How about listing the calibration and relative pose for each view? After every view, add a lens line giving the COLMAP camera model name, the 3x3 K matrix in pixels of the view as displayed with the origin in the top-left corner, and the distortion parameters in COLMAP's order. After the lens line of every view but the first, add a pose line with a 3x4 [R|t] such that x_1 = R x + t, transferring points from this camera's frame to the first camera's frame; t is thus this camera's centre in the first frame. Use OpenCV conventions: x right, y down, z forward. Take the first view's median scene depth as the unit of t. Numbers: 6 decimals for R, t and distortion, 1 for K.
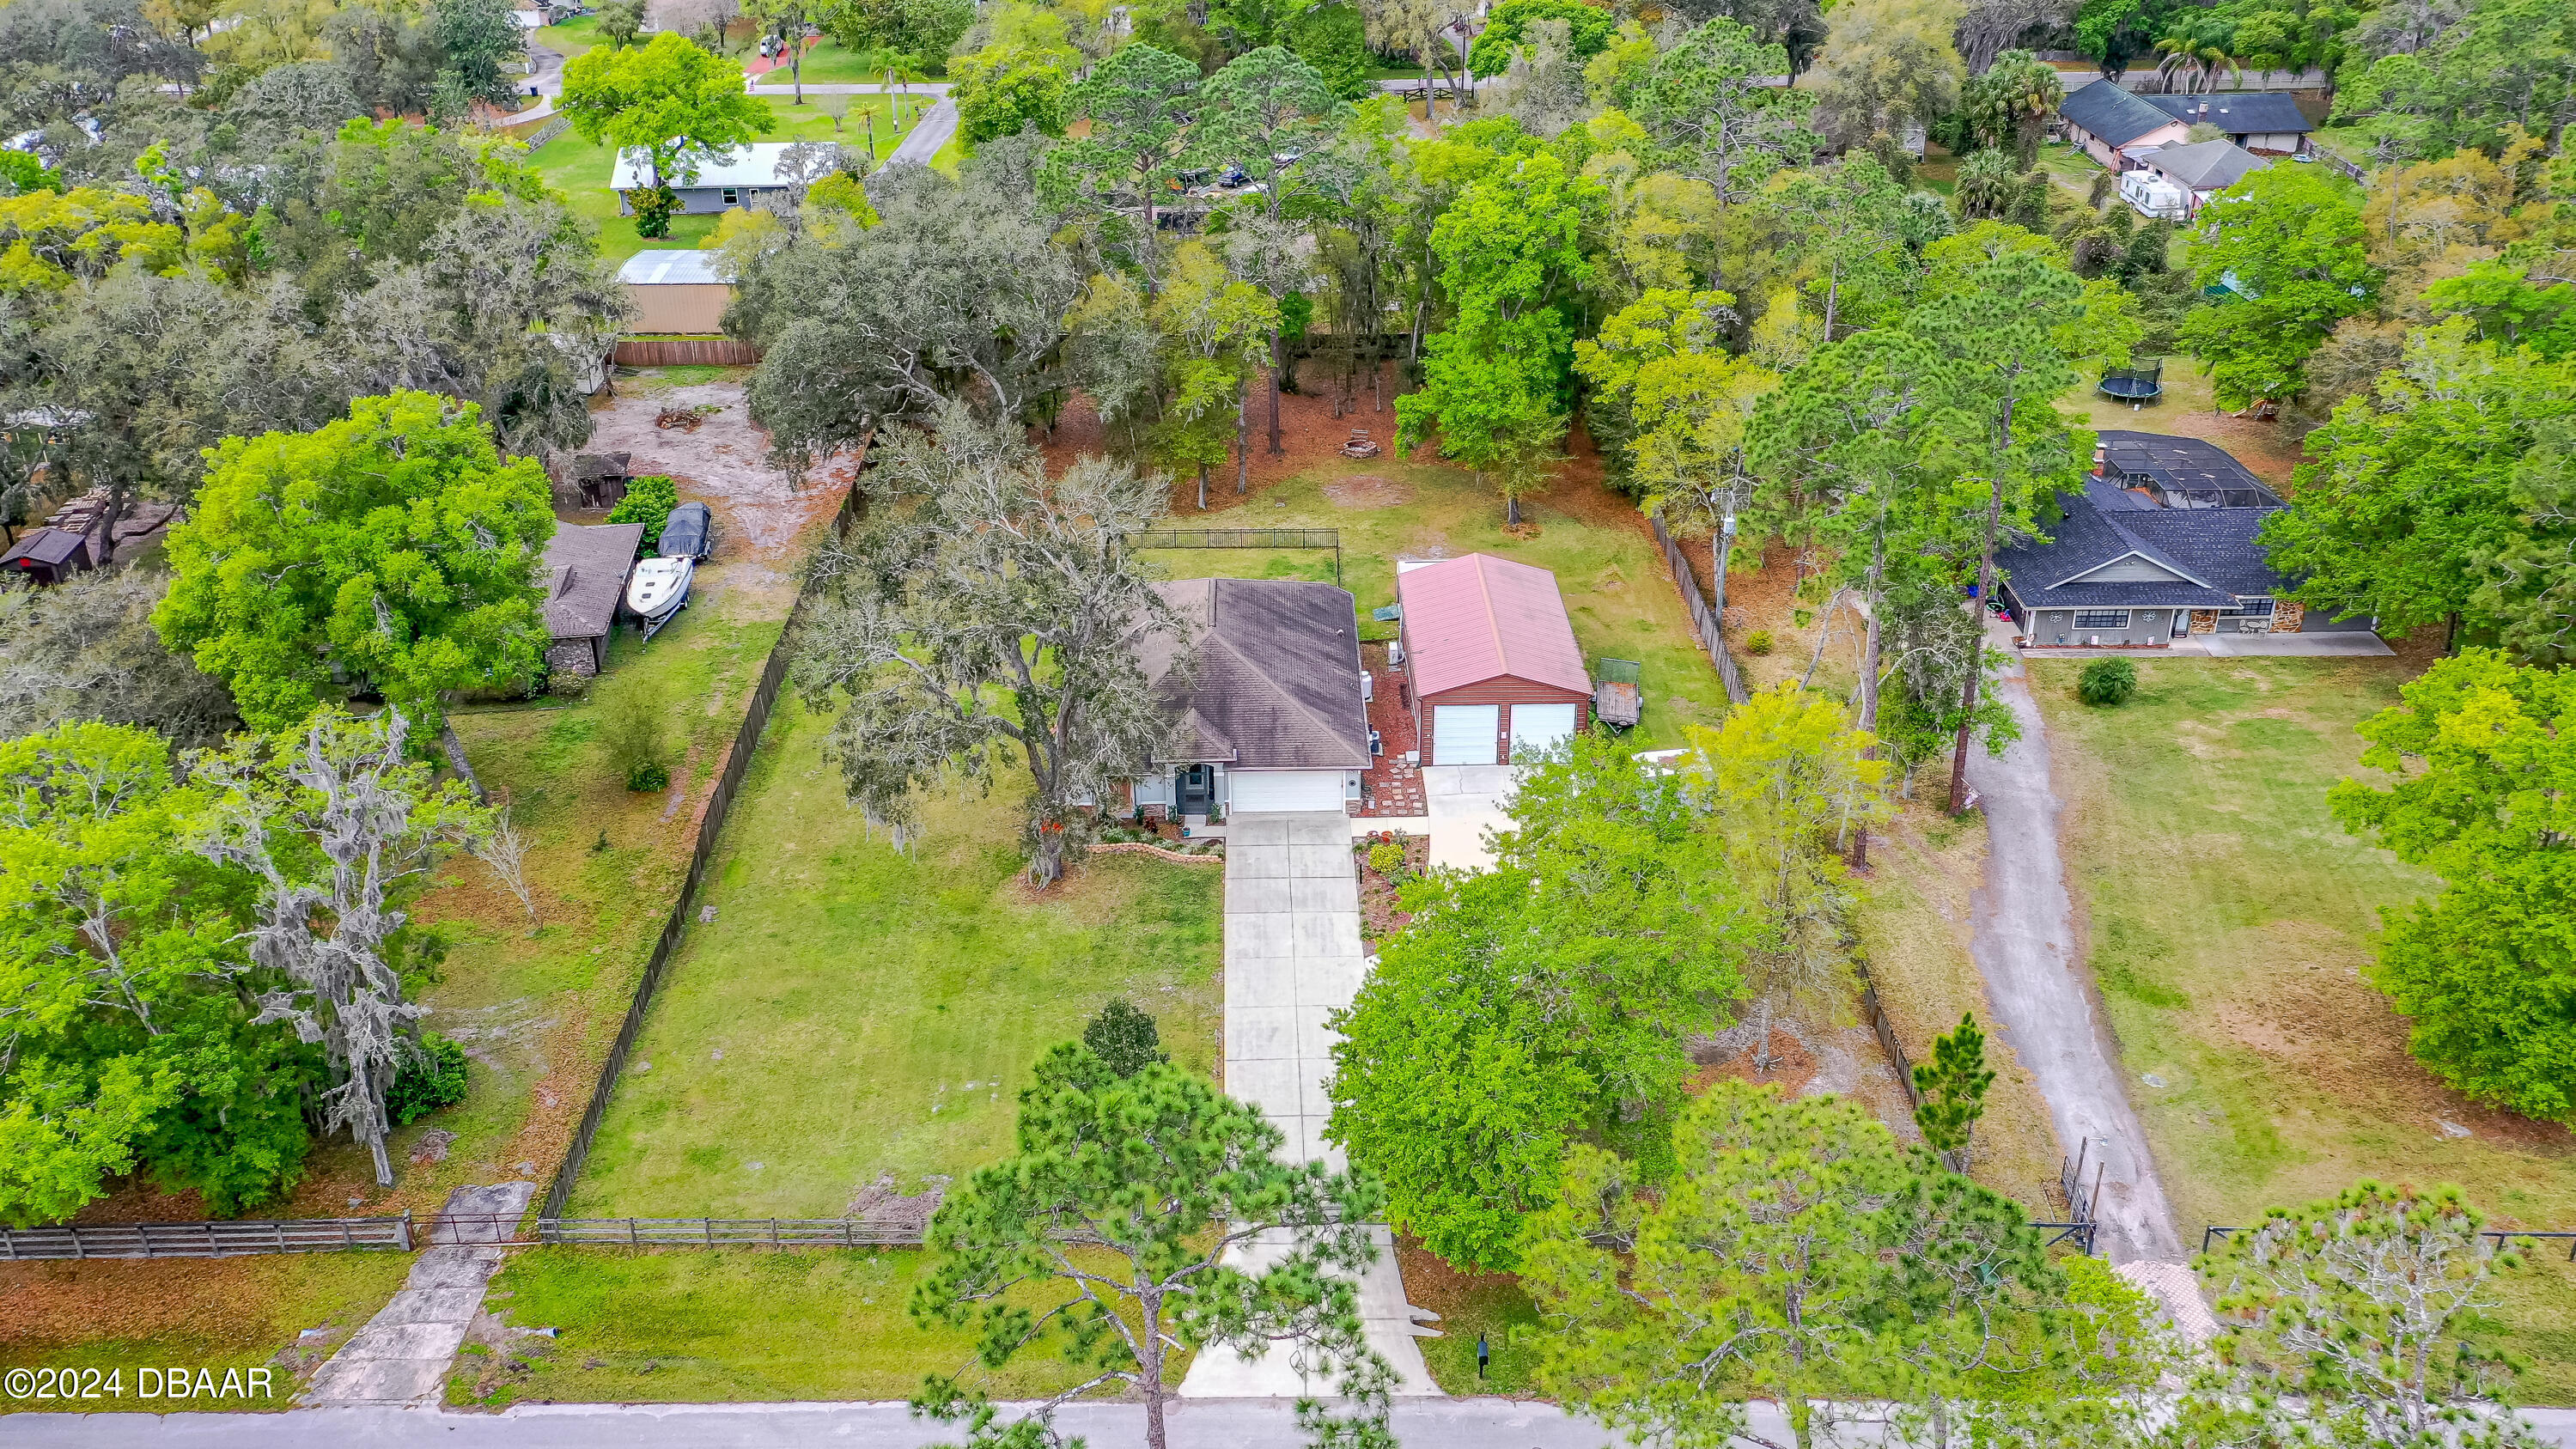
lens RADIAL K [[2290.7, 0, 1327.1], [0, 2290.7, 729.4], [0, 0, 1]] dist [0.006252, 0.006195]
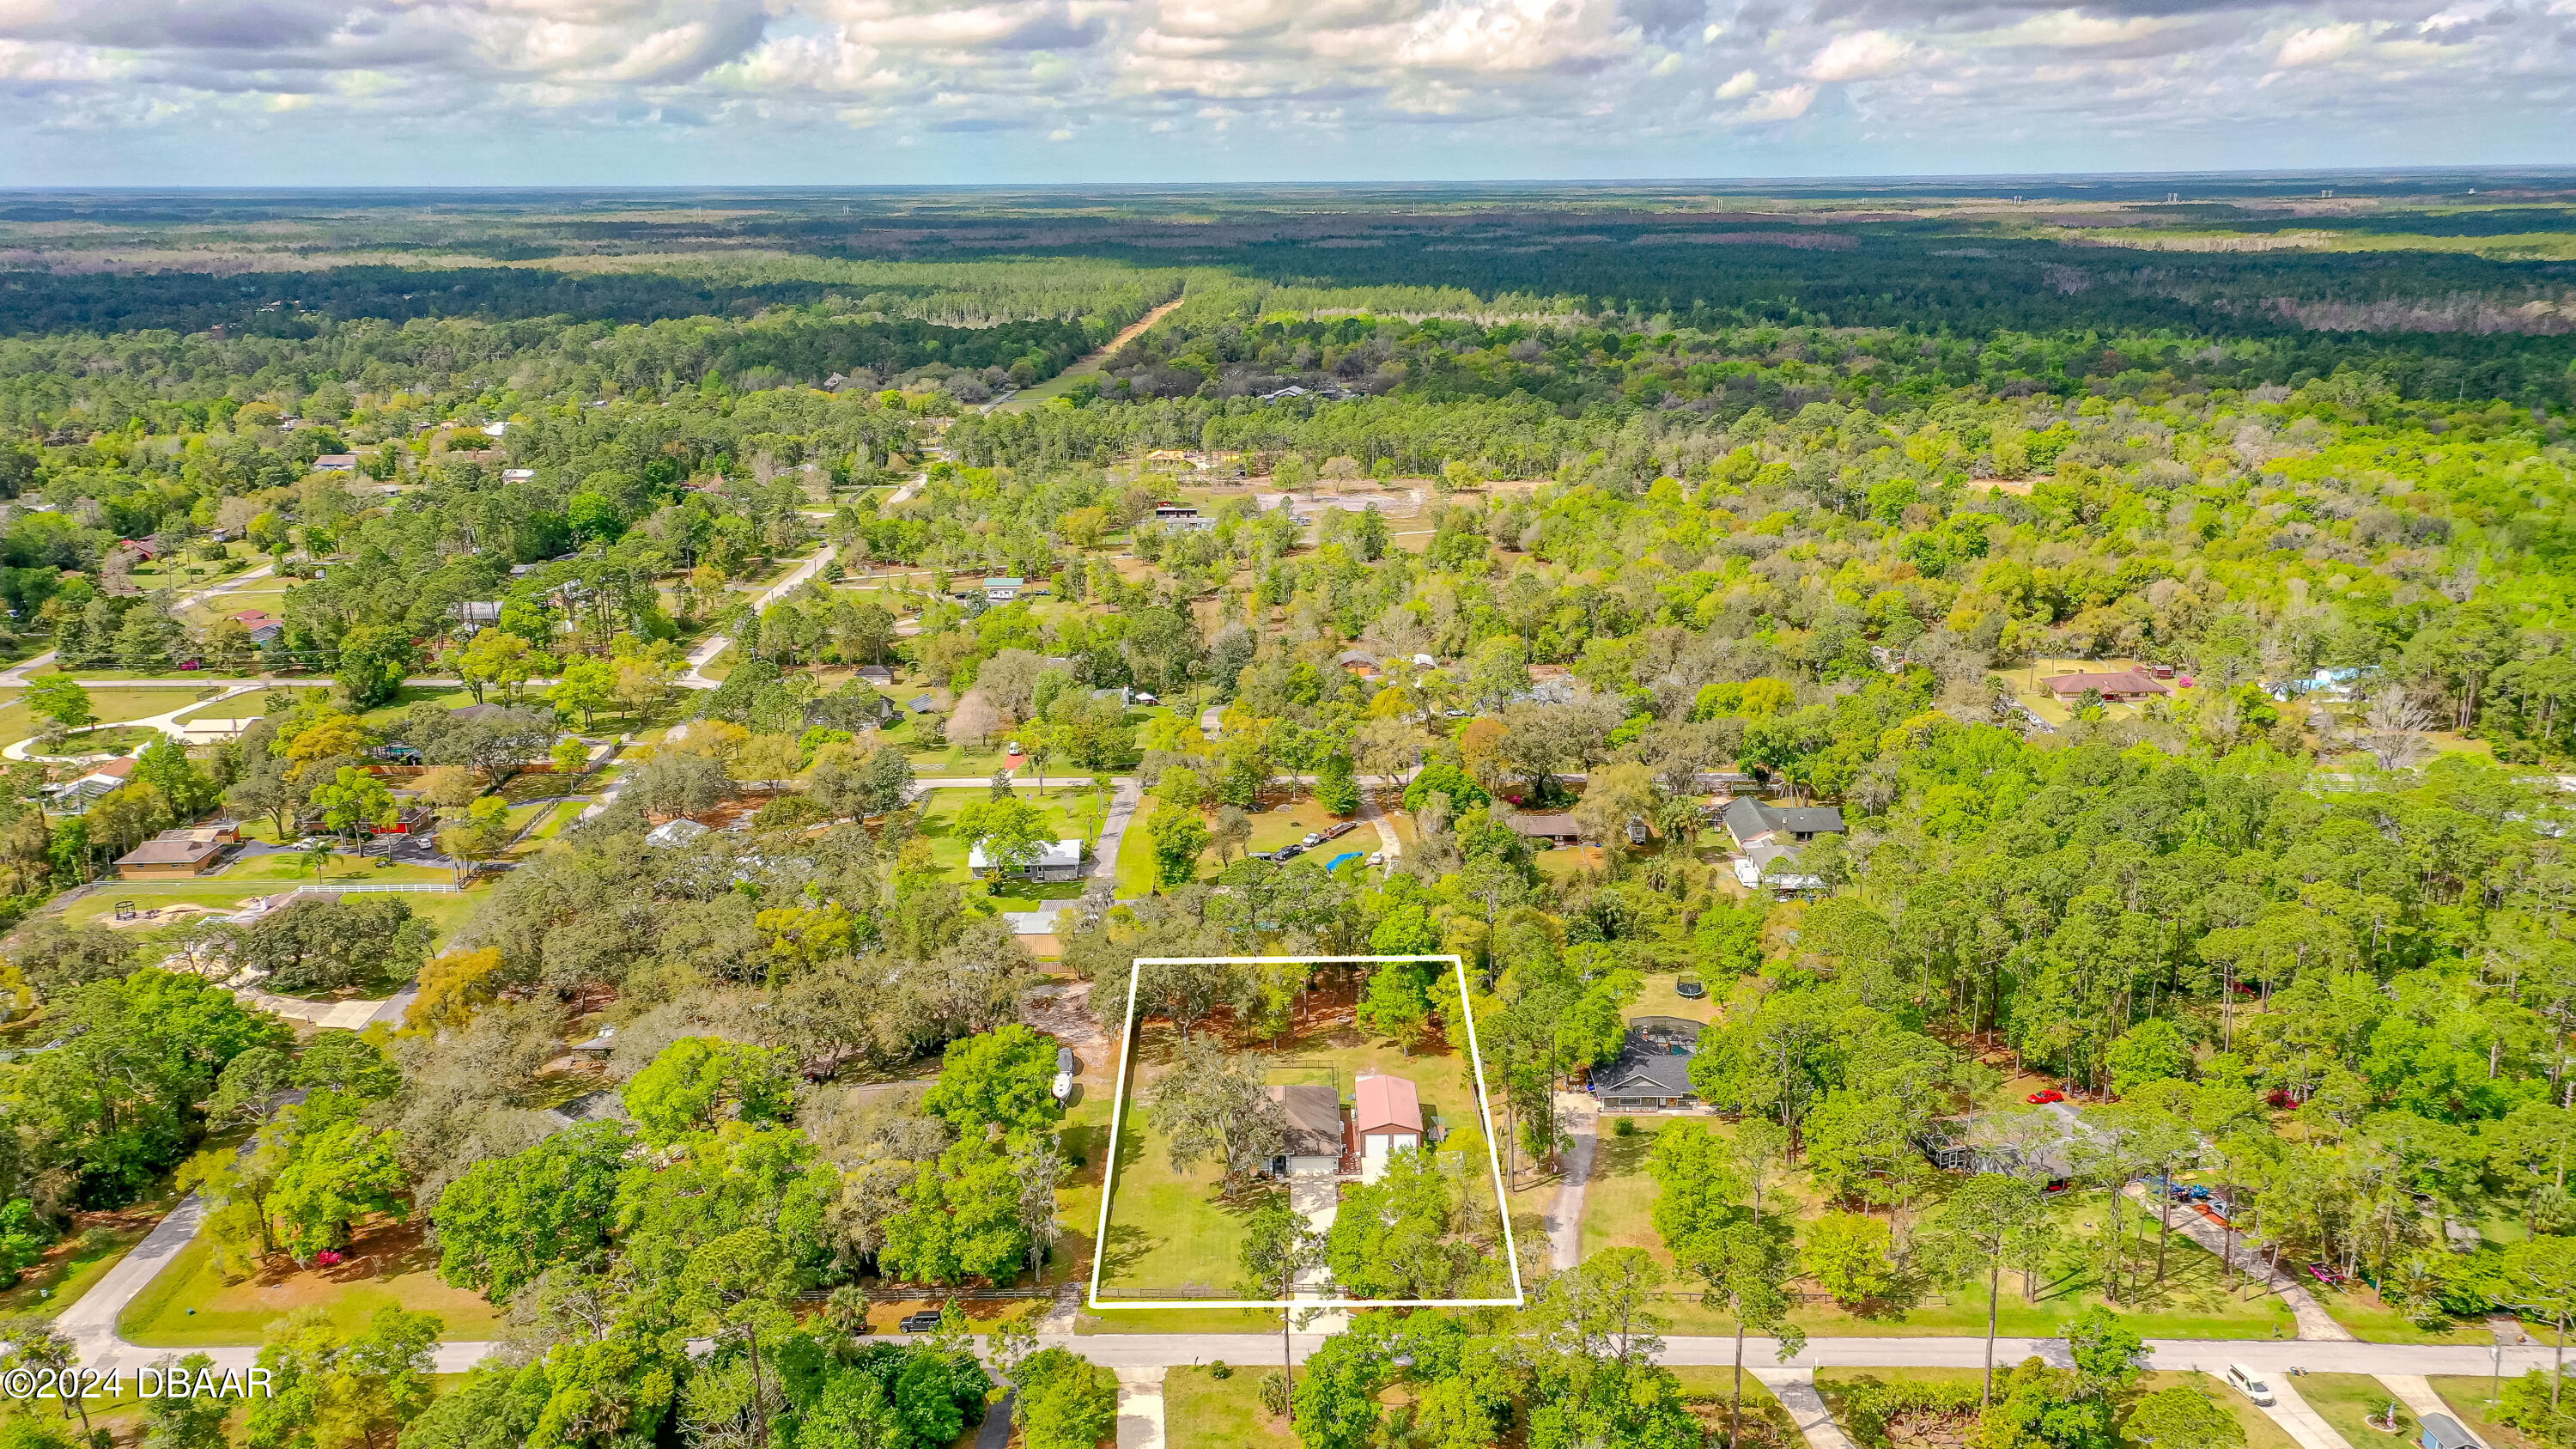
lens RADIAL K [[2291.1, 0, 1327.1], [0, 2291.1, 729.4], [0, 0, 1]] dist [0.006252, 0.006195]
pose [[0.999987, 0.000507, -0.005025, 0.011753], [-0.001348, 0.985652, -0.168786, -0.024505], [0.004868, 0.168791, 0.985640, -1.828936]]
